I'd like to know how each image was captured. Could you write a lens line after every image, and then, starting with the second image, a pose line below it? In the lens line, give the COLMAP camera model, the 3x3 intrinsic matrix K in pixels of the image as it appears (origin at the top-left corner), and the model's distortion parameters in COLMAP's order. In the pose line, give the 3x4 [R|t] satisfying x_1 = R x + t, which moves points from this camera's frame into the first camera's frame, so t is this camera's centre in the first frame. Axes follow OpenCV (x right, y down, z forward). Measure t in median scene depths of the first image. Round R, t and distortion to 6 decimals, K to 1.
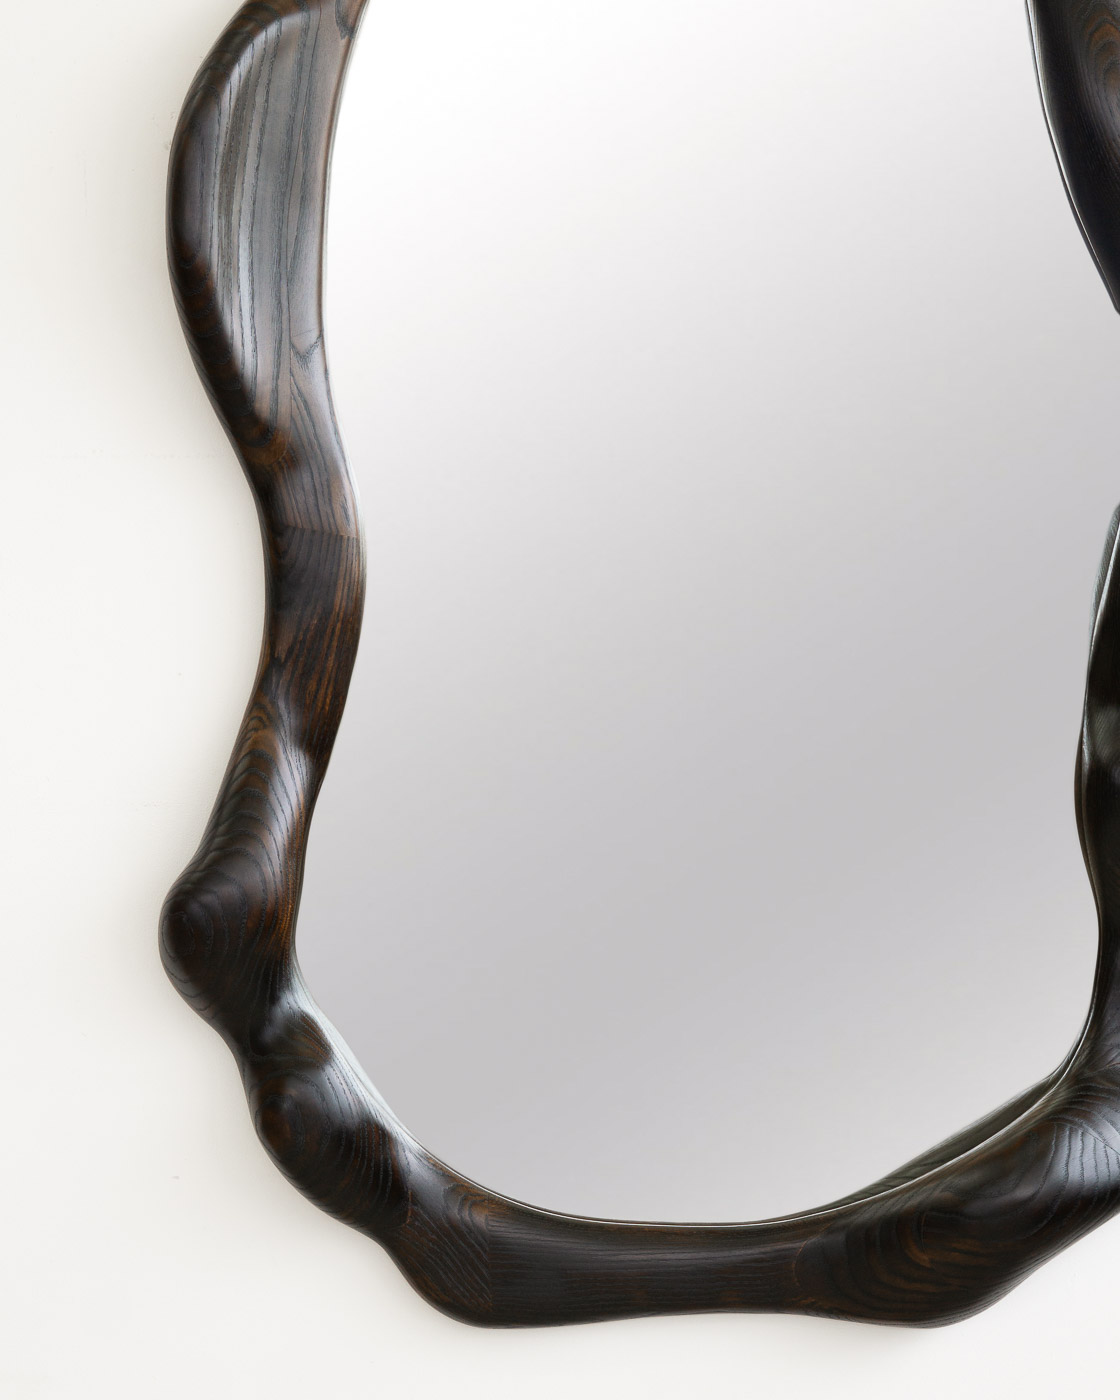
lens RADIAL K [[3820.9, 0, 565.7], [0, 3820.9, 717.8], [0, 0, 1]] dist [-0.021449, 0.000000]
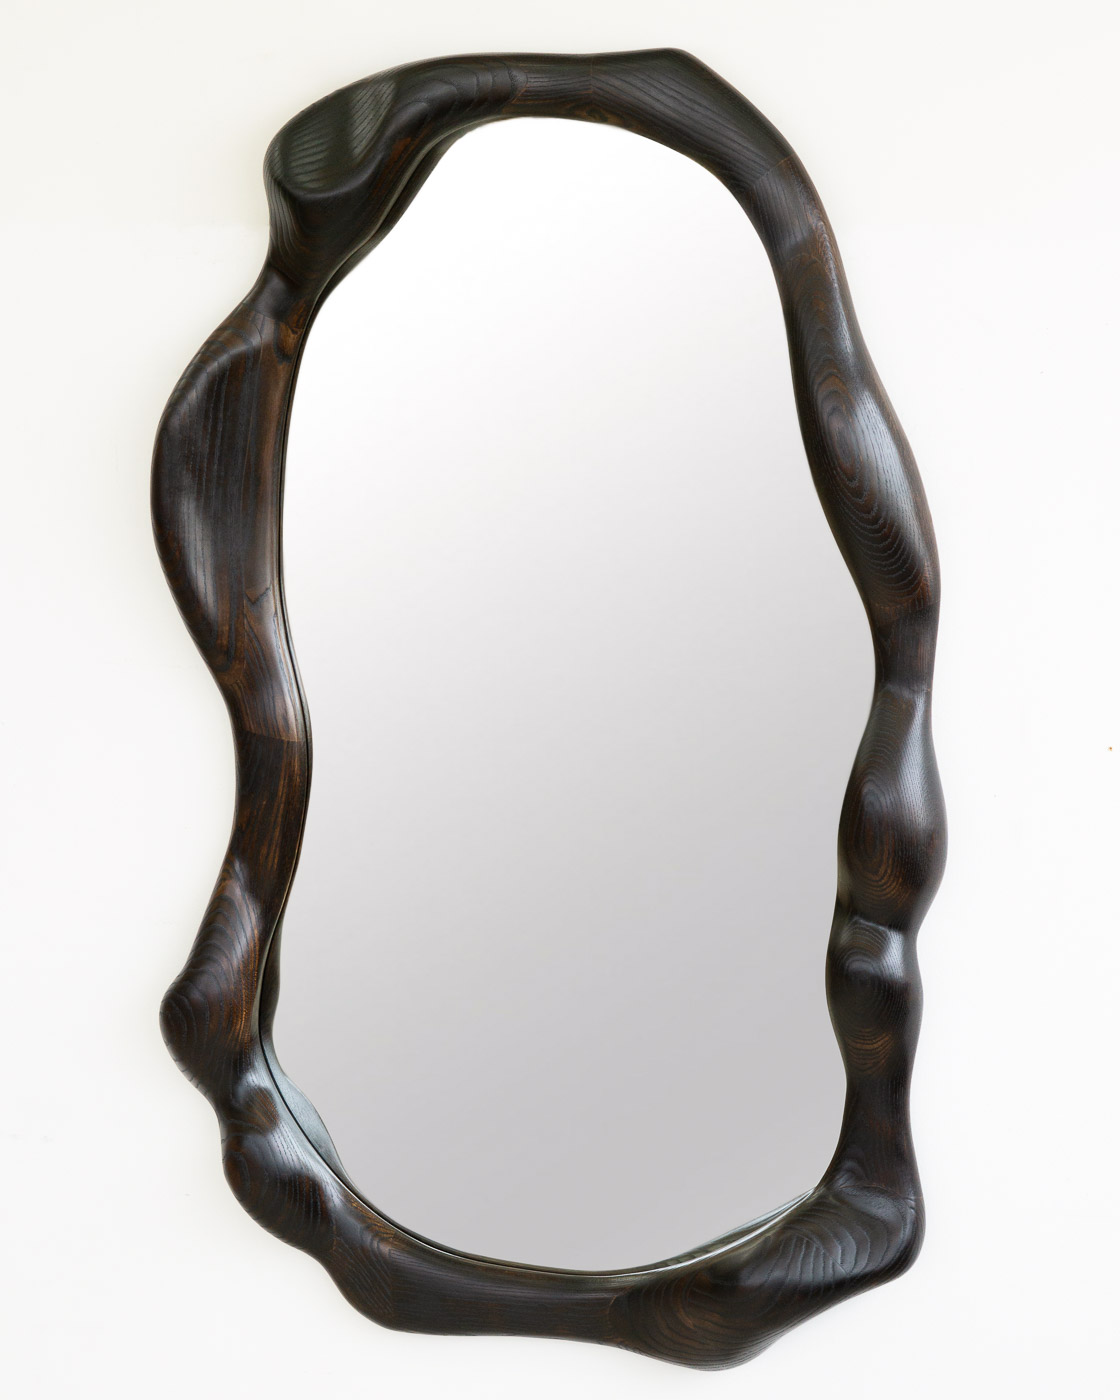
lens RADIAL K [[3820.9, 0, 554.2], [0, 3820.9, 699.1], [0, 0, 1]] dist [-0.021449, 0.000000]
pose [[0.938483, 0.056997, -0.340589, 0.477582], [-0.014644, 0.991966, 0.125653, -0.228612], [0.345015, -0.112935, 0.931778, -0.195641]]
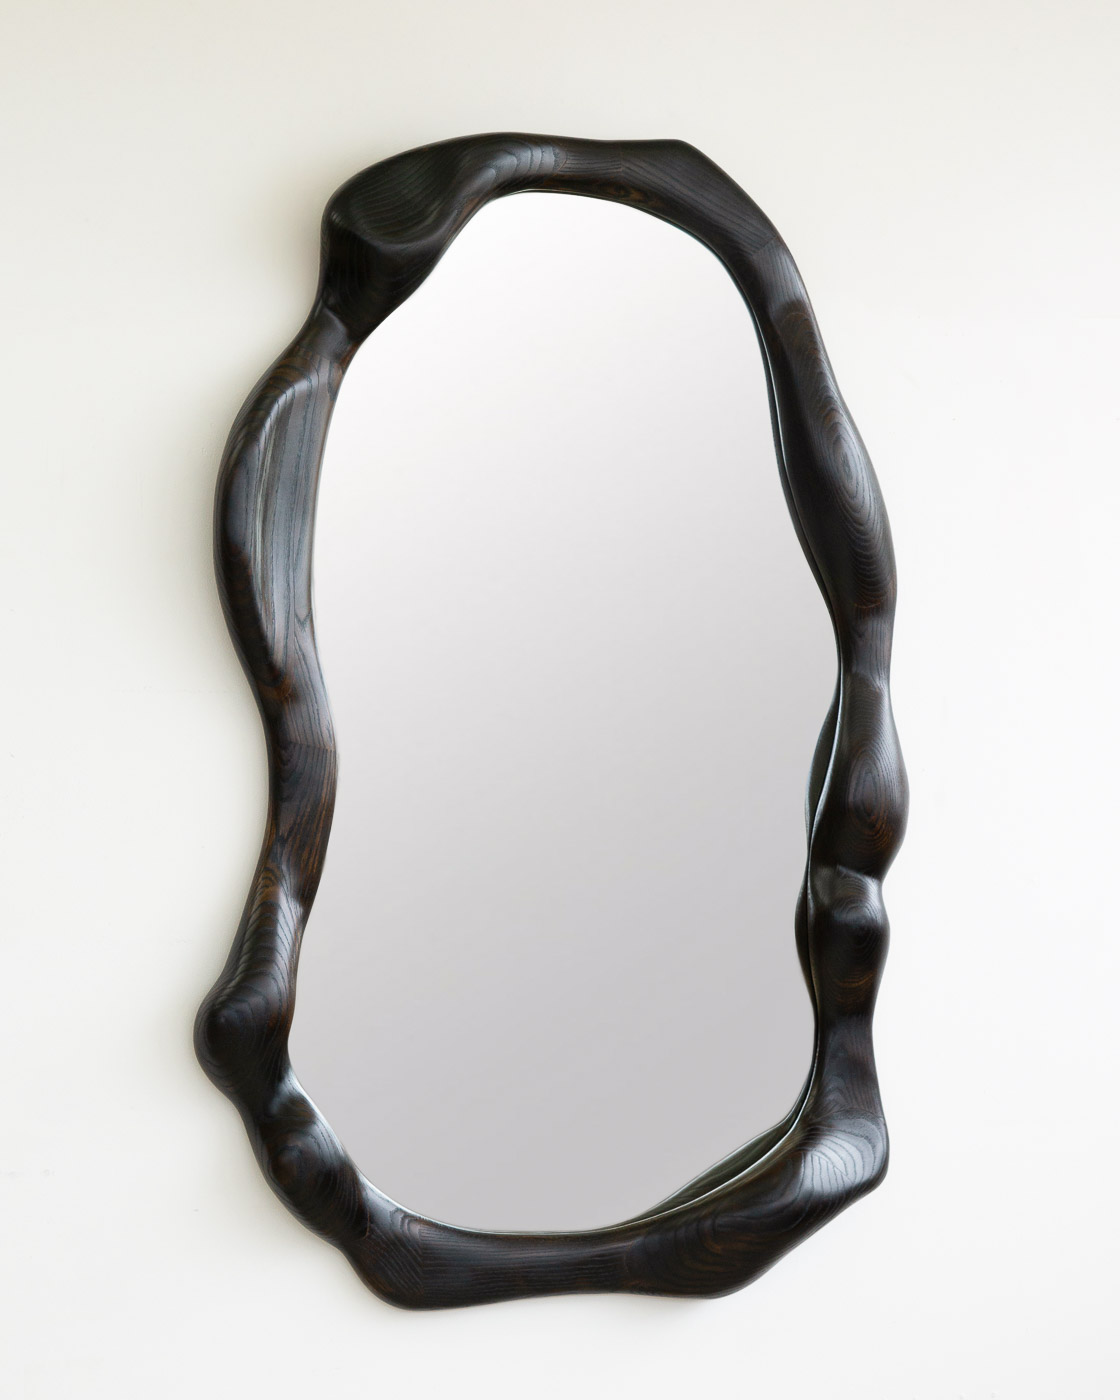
lens RADIAL K [[3820.9, 0, 554.3], [0, 3820.9, 690.9], [0, 0, 1]] dist [-0.021449, 0.000000]
pose [[0.951178, 0.012030, 0.308407, -0.415857], [0.005421, 0.998435, -0.055665, 0.010157], [-0.308594, 0.054619, 0.949624, -0.374301]]
